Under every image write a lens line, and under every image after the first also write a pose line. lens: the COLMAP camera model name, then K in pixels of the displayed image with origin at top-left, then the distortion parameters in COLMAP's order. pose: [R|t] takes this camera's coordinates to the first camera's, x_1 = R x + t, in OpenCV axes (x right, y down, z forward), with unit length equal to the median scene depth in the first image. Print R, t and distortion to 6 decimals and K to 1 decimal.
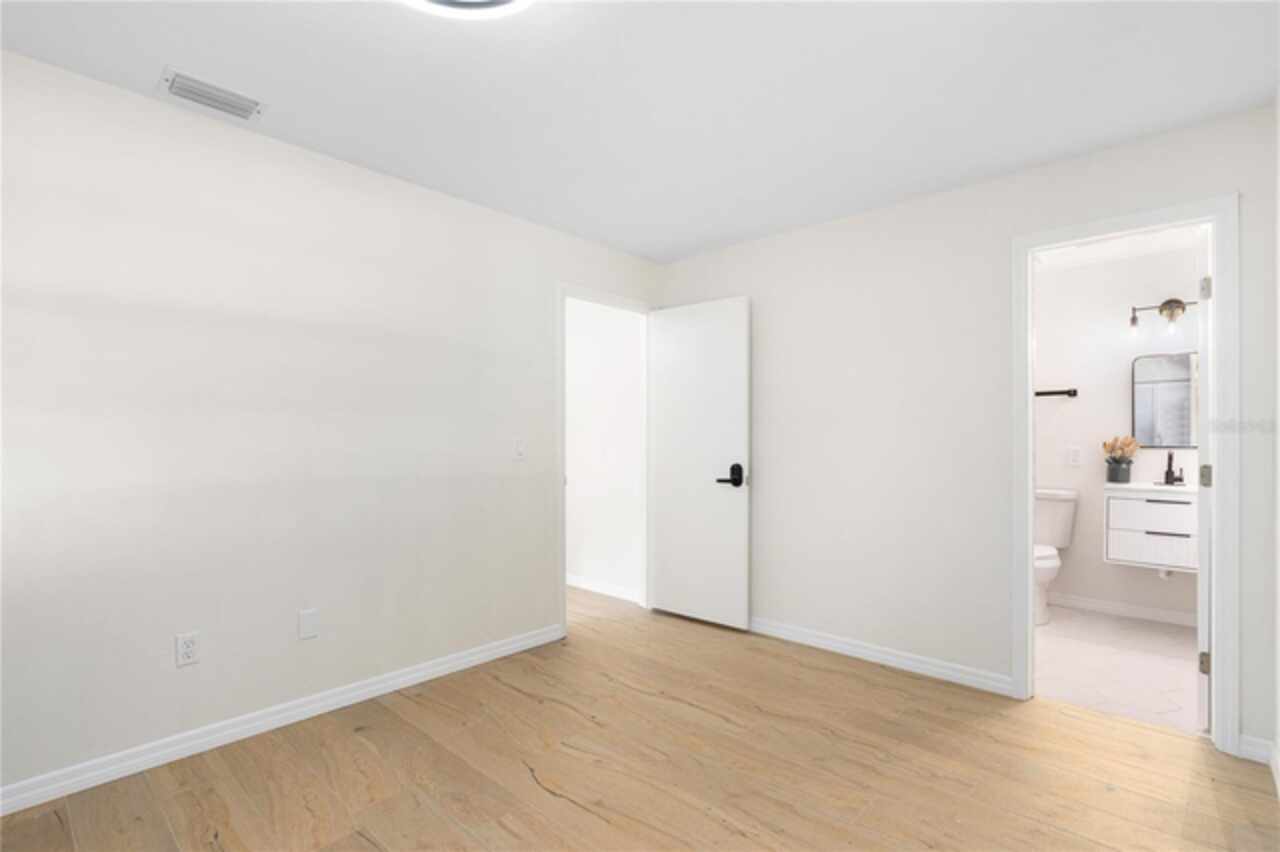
lens RADIAL K [[601.6, 0, 642.7], [0, 601.6, 442.8], [0, 0, 1]] dist [0.000803, 0.000313]
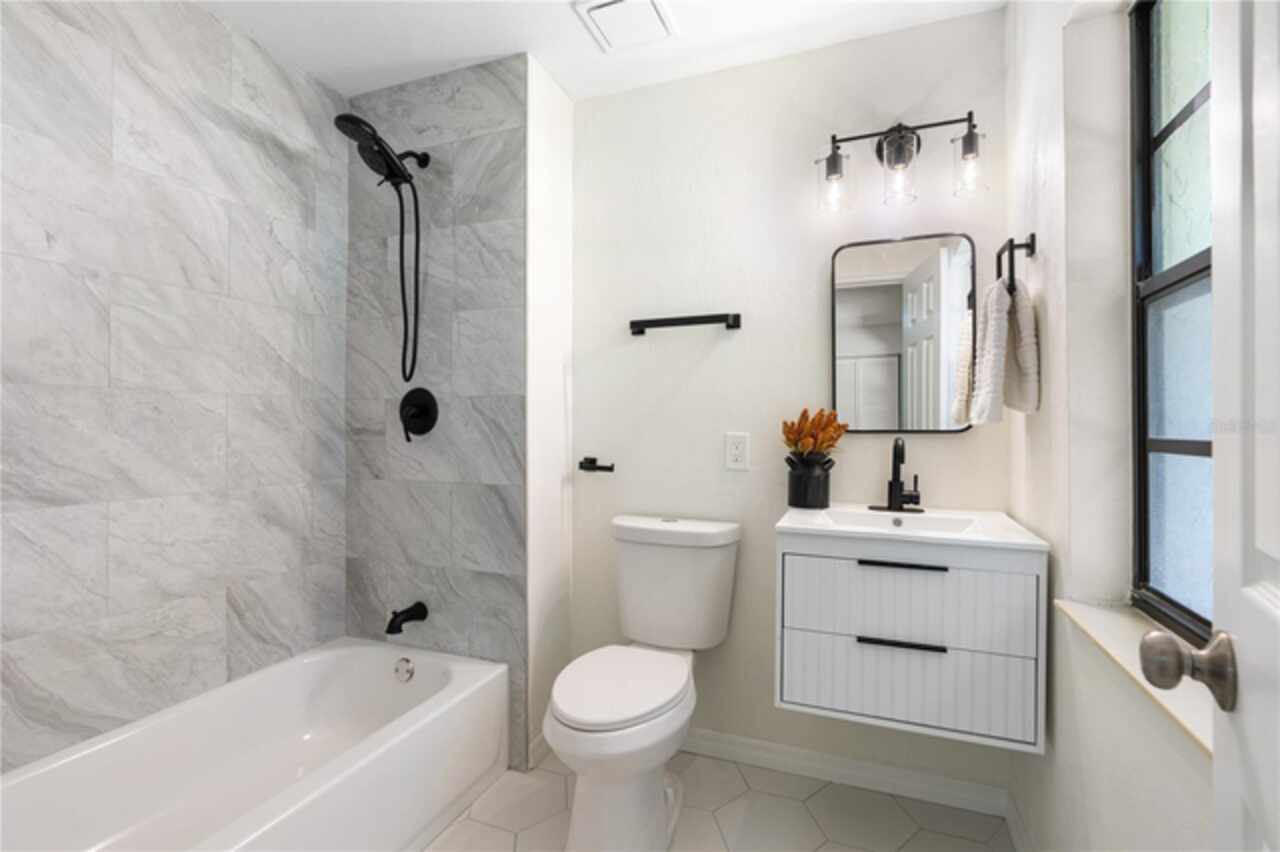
lens RADIAL K [[581.6, 0, 640.0], [0, 581.6, 426.0], [0, 0, 1]] dist [-0.000010, 0.000500]
pose [[0.936388, 0.001507, 0.350963, 0.514523], [0.000905, 0.999977, -0.006708, 0.005880], [-0.350965, 0.006599, 0.936365, 0.628791]]
